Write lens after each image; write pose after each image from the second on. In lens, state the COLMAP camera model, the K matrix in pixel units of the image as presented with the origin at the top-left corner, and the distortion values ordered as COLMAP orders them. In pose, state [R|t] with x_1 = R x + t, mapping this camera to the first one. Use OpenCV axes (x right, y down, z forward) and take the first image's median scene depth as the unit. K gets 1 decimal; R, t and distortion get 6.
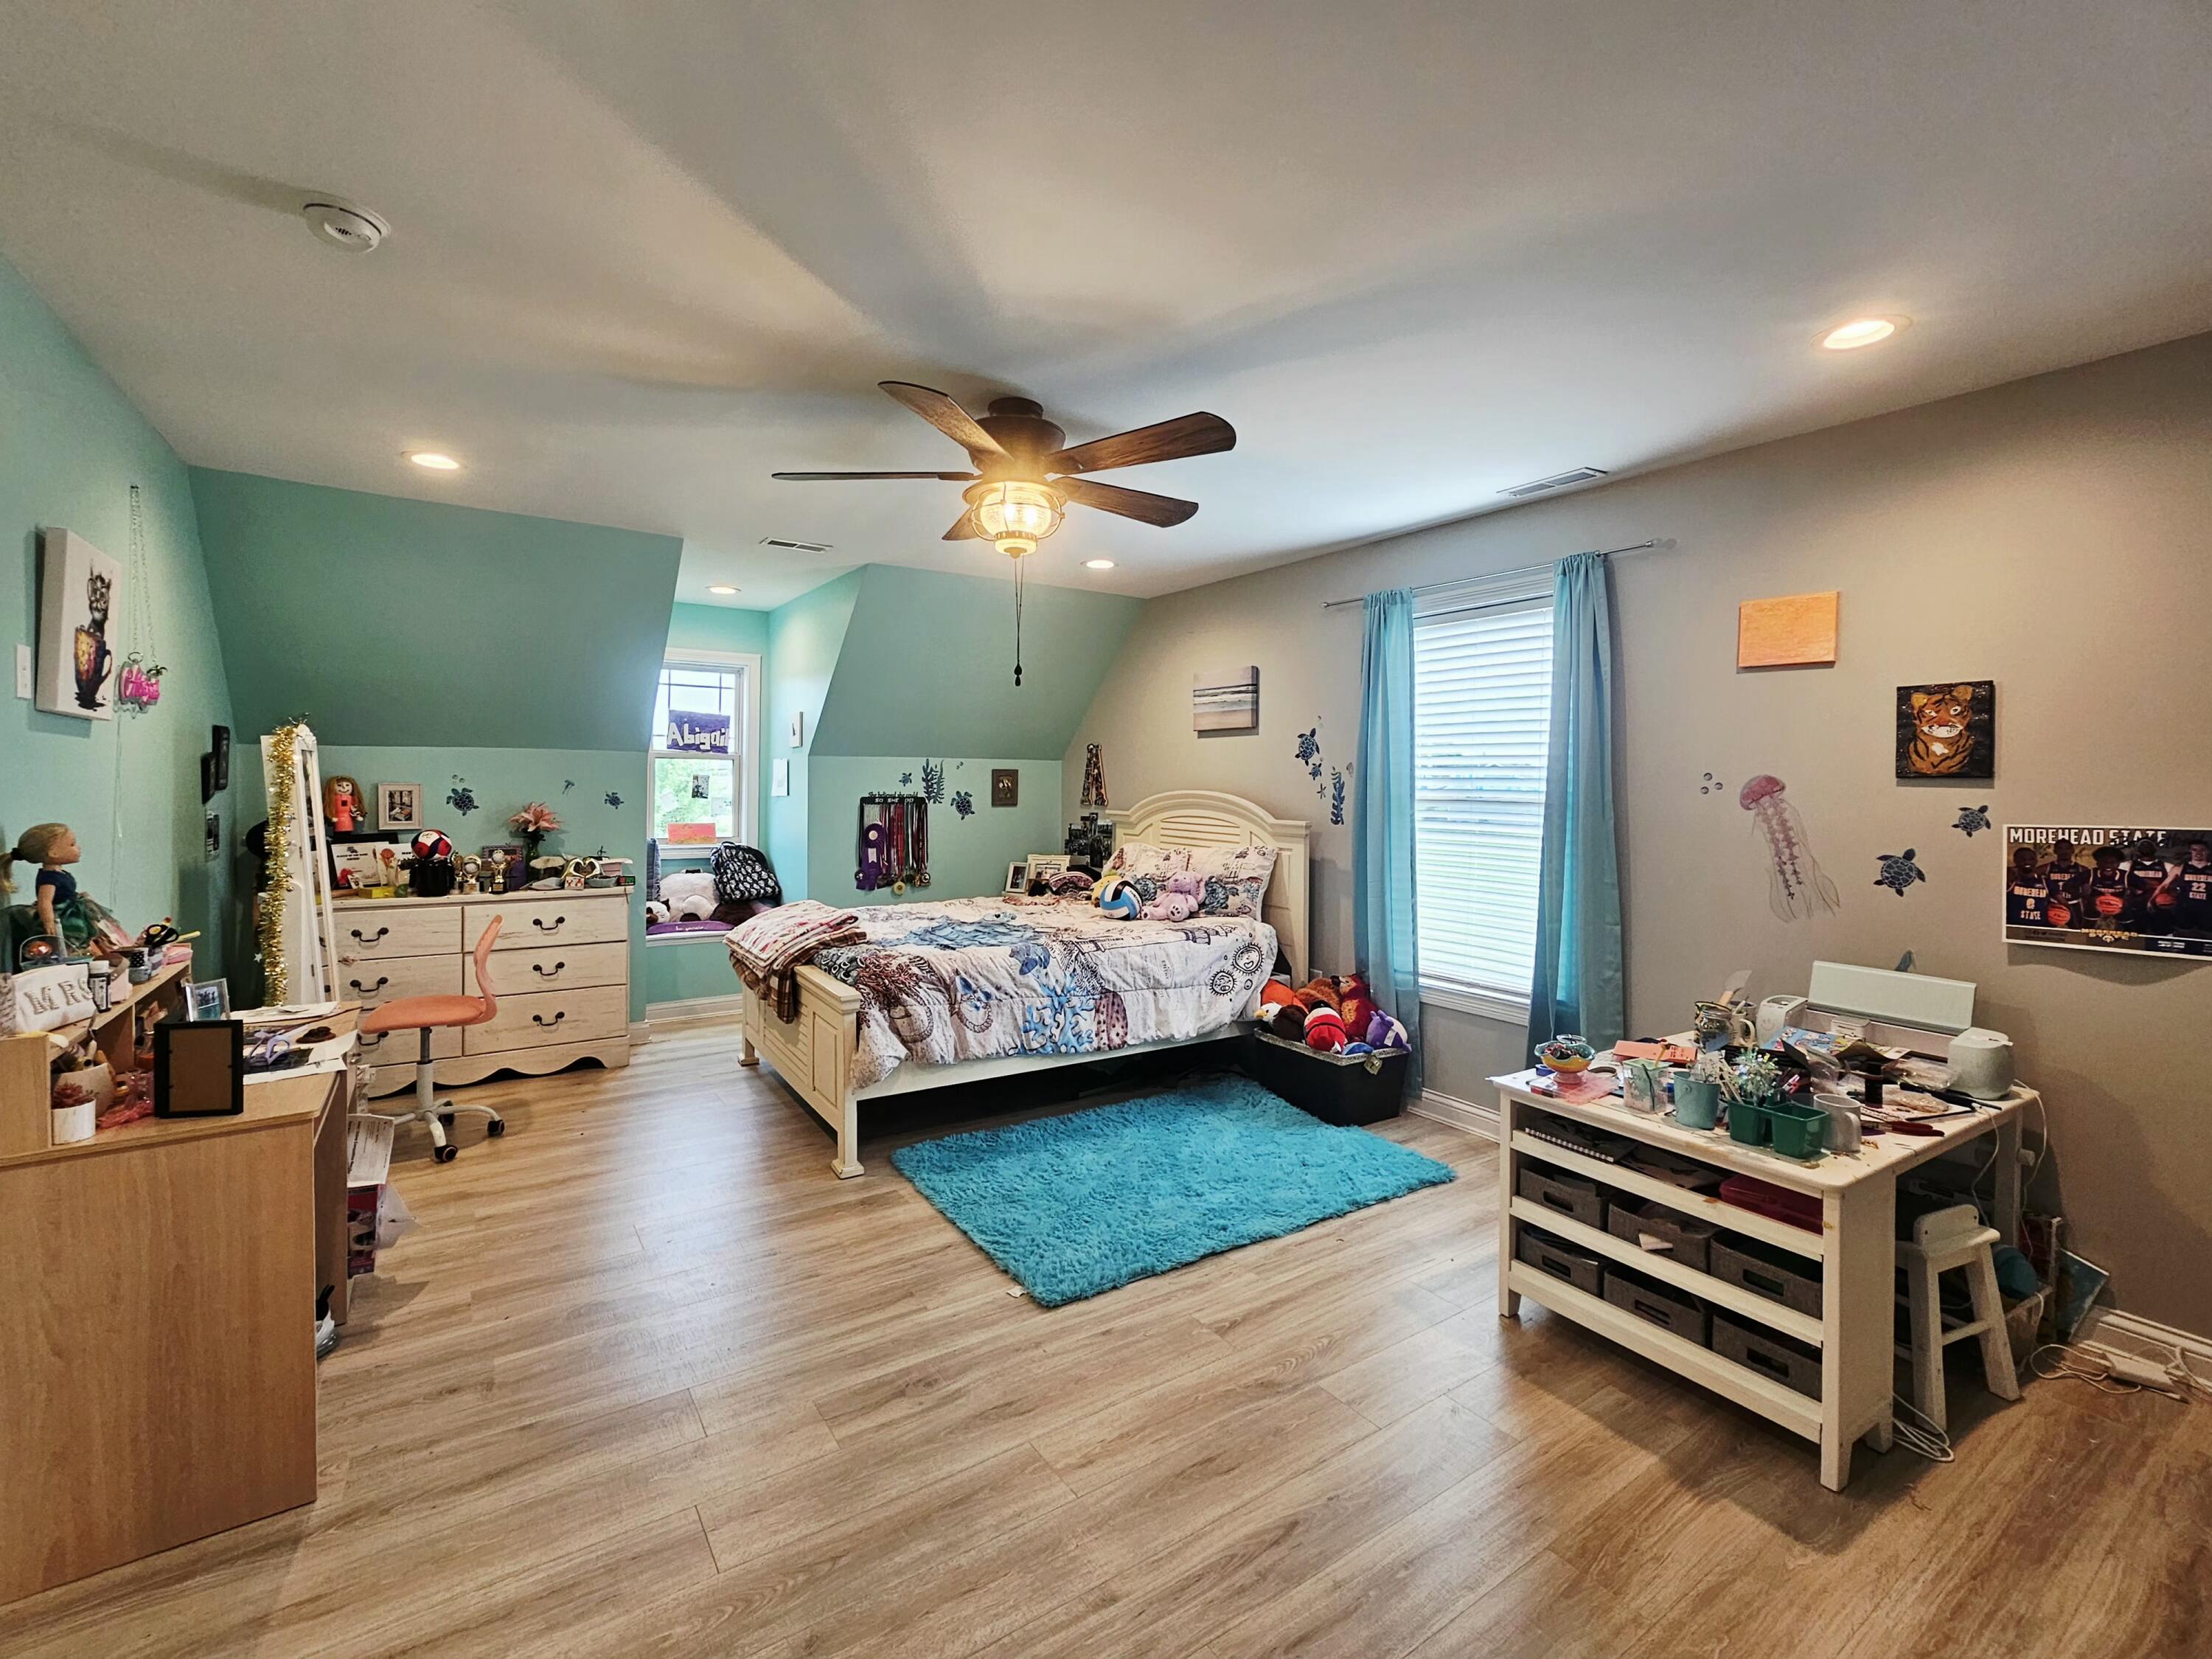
lens RADIAL K [[964.8, 0, 1101.6], [0, 964.8, 793.1], [0, 0, 1]] dist [-0.000675, 0.000434]
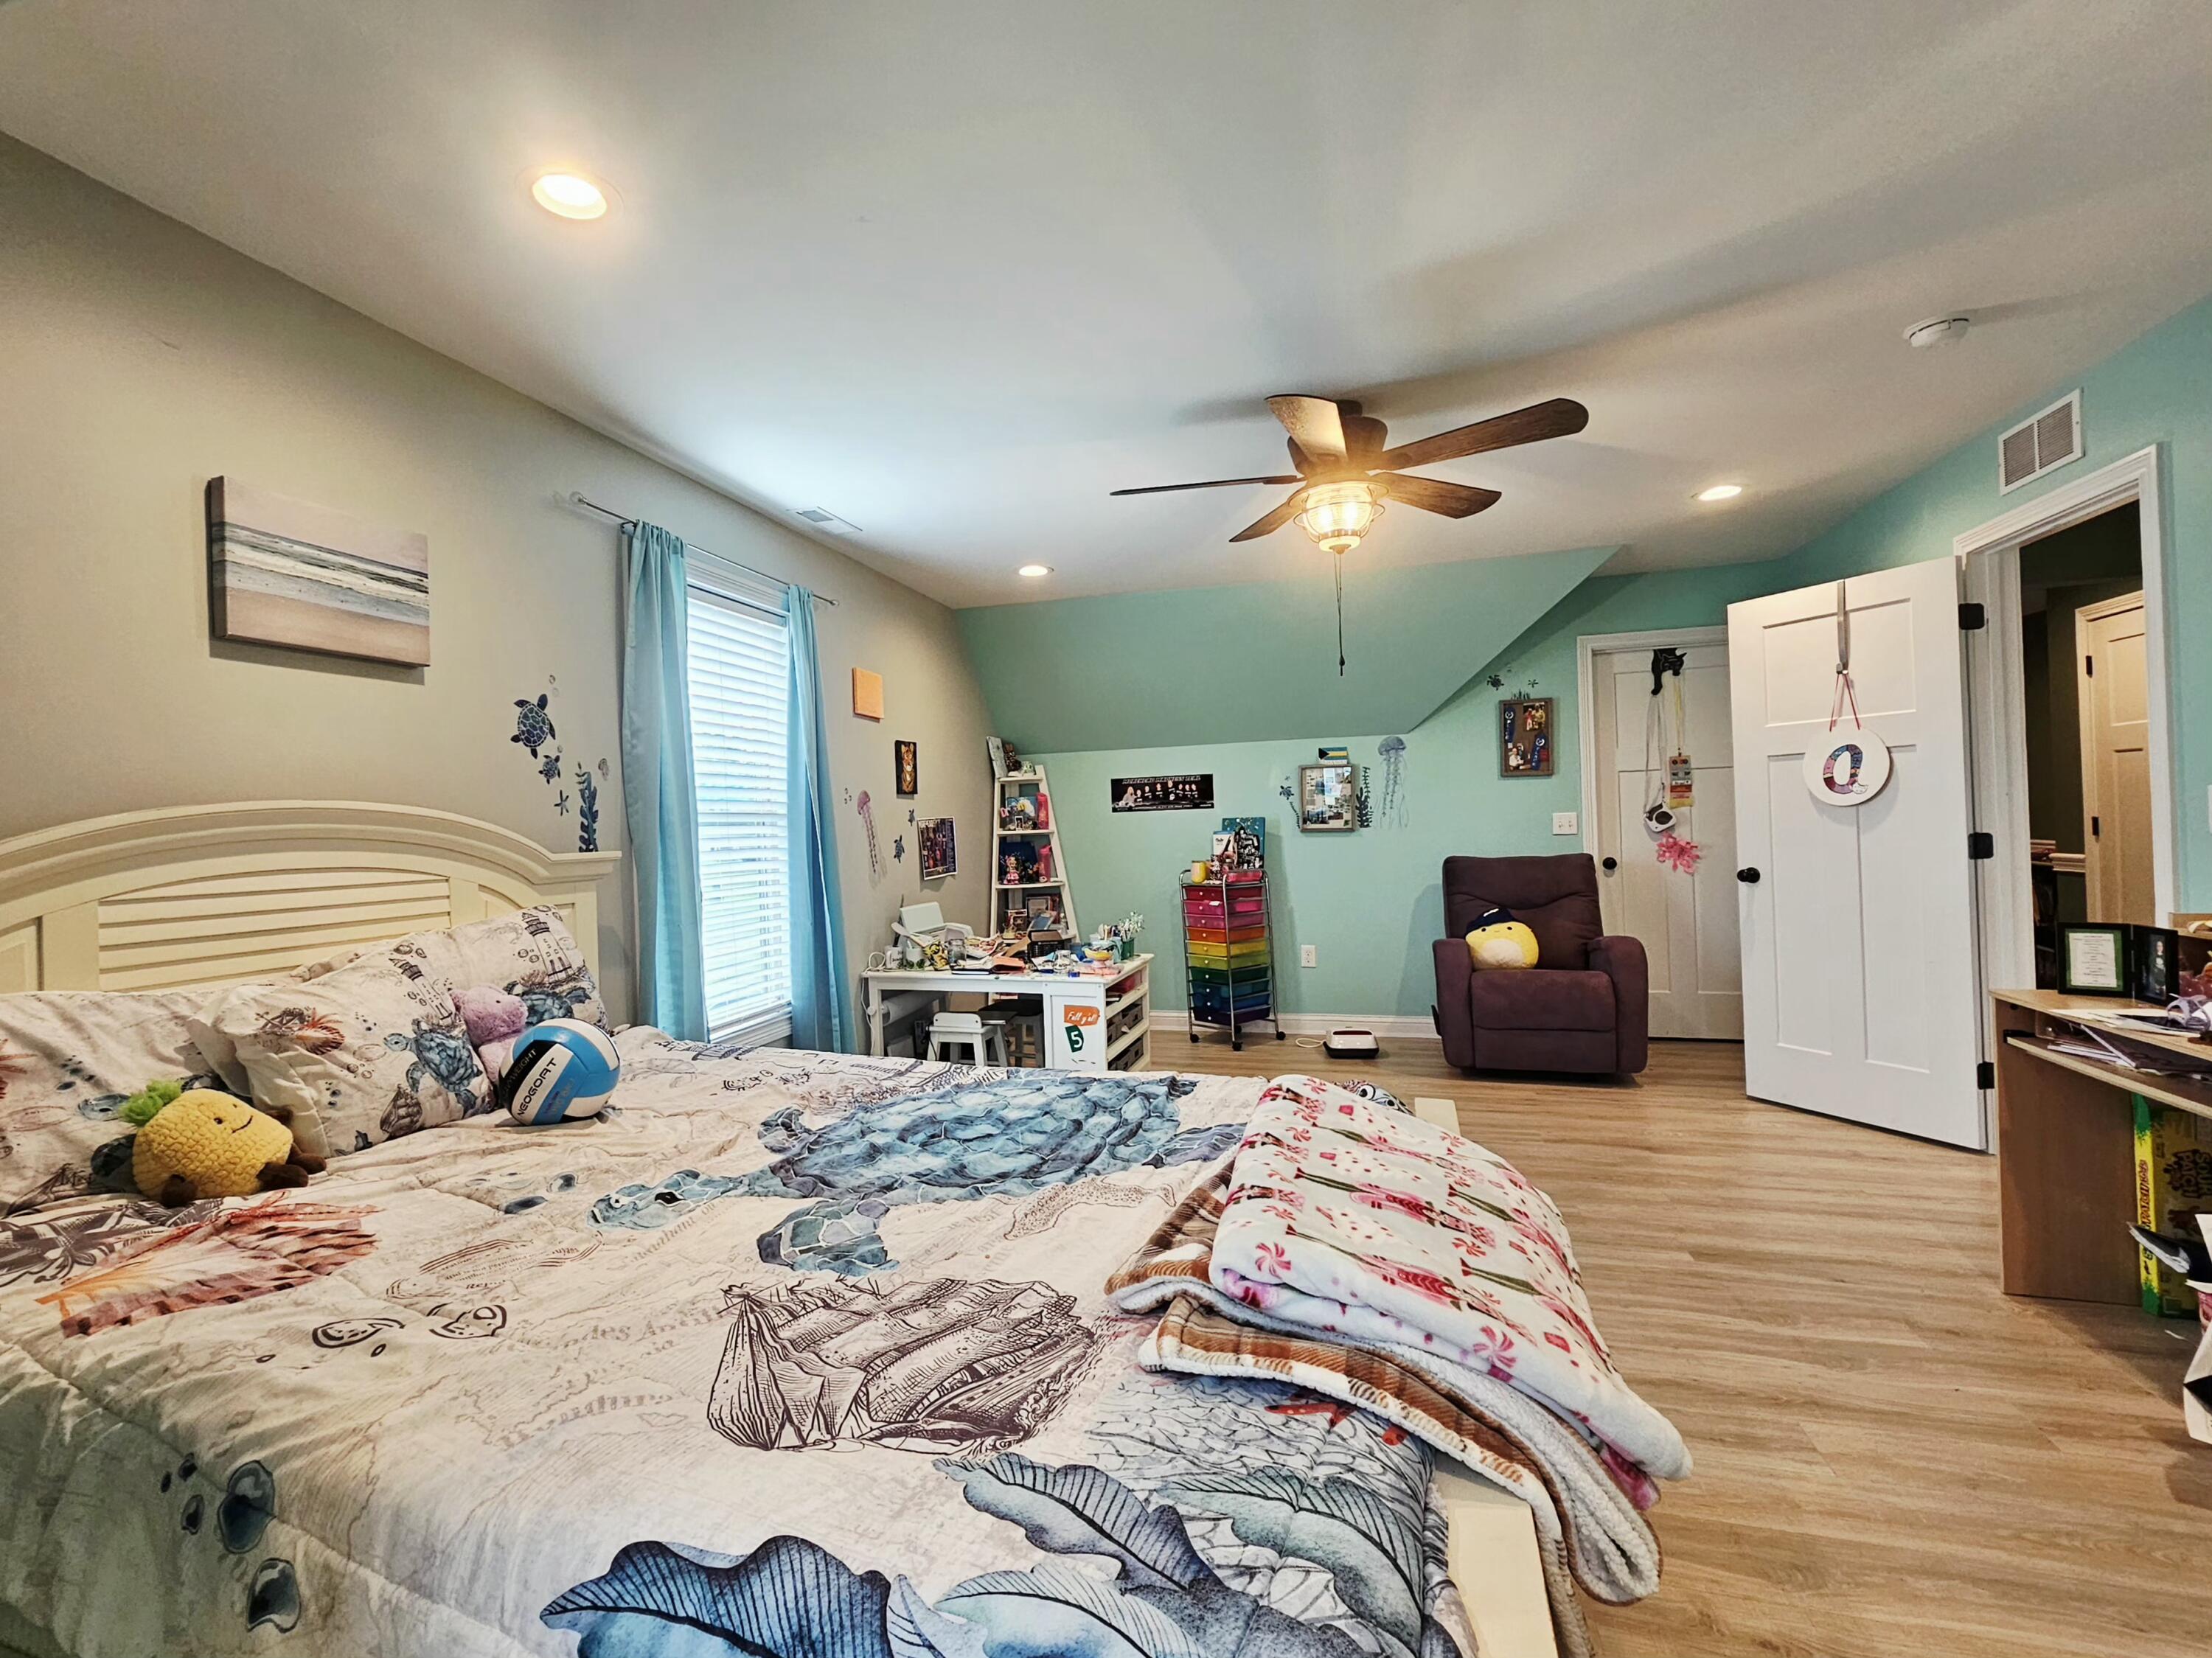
lens RADIAL K [[922.1, 0, 1092.4], [0, 922.1, 818.7], [0, 0, 1]] dist [0.000924, 0.000017]
pose [[-0.616262, 0.010155, 0.787476, -0.616124], [0.034551, 0.999303, 0.014152, 0.016134], [-0.786783, 0.035929, -0.616183, 1.602469]]
